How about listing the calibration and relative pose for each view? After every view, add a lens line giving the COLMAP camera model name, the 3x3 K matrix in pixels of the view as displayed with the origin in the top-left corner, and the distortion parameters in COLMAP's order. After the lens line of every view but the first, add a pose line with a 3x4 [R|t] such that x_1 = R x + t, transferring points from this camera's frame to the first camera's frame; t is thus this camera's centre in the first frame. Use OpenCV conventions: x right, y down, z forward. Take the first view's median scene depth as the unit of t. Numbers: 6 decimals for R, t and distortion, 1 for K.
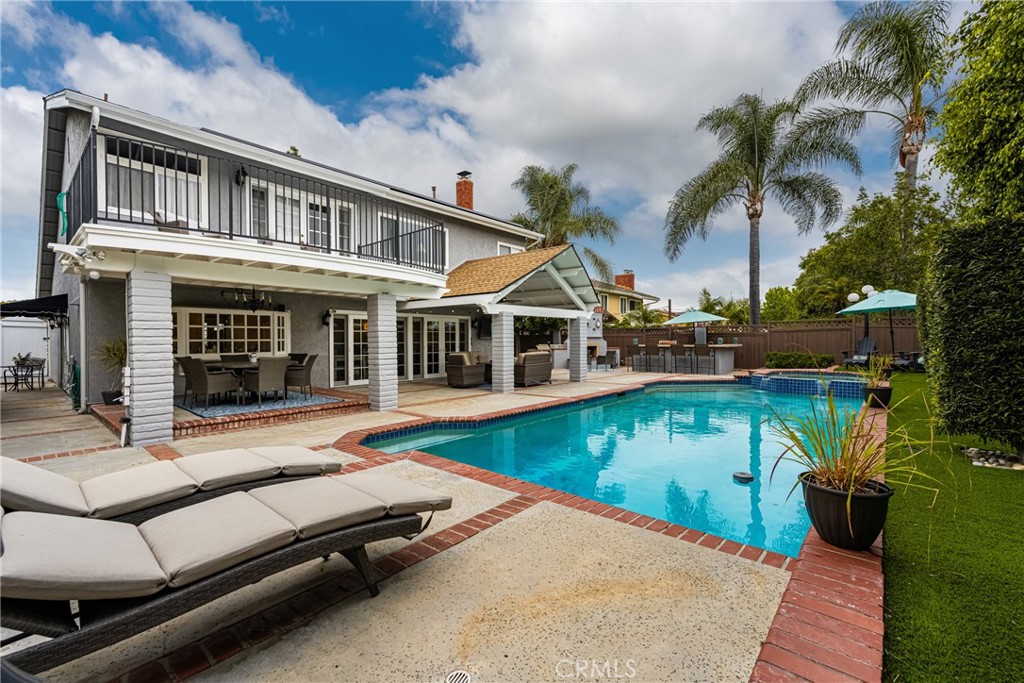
lens RADIAL K [[430.9, 0, 512.0], [0, 430.9, 341.5], [0, 0, 1]] dist [0.015057, -0.000368]
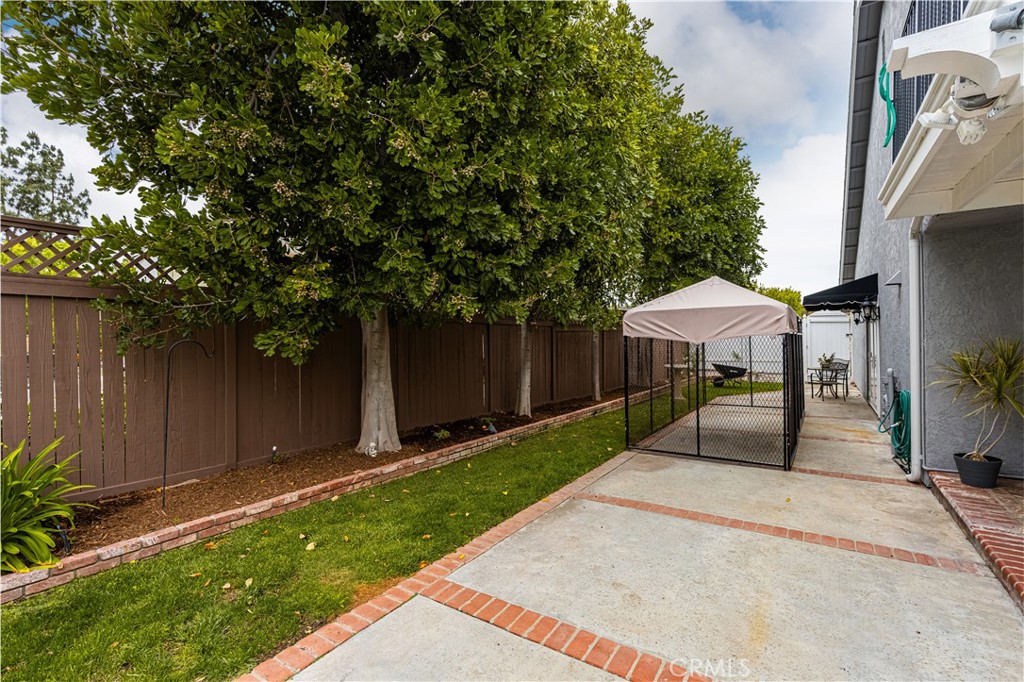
lens RADIAL K [[457.8, 0, 510.0], [0, 457.8, 336.8], [0, 0, 1]] dist [0.001297, 0.000018]
pose [[0.122937, 0.002731, -0.992411, -0.348150], [0.007055, 0.999969, 0.003626, -0.014378], [0.992389, -0.007447, 0.122914, 0.315093]]
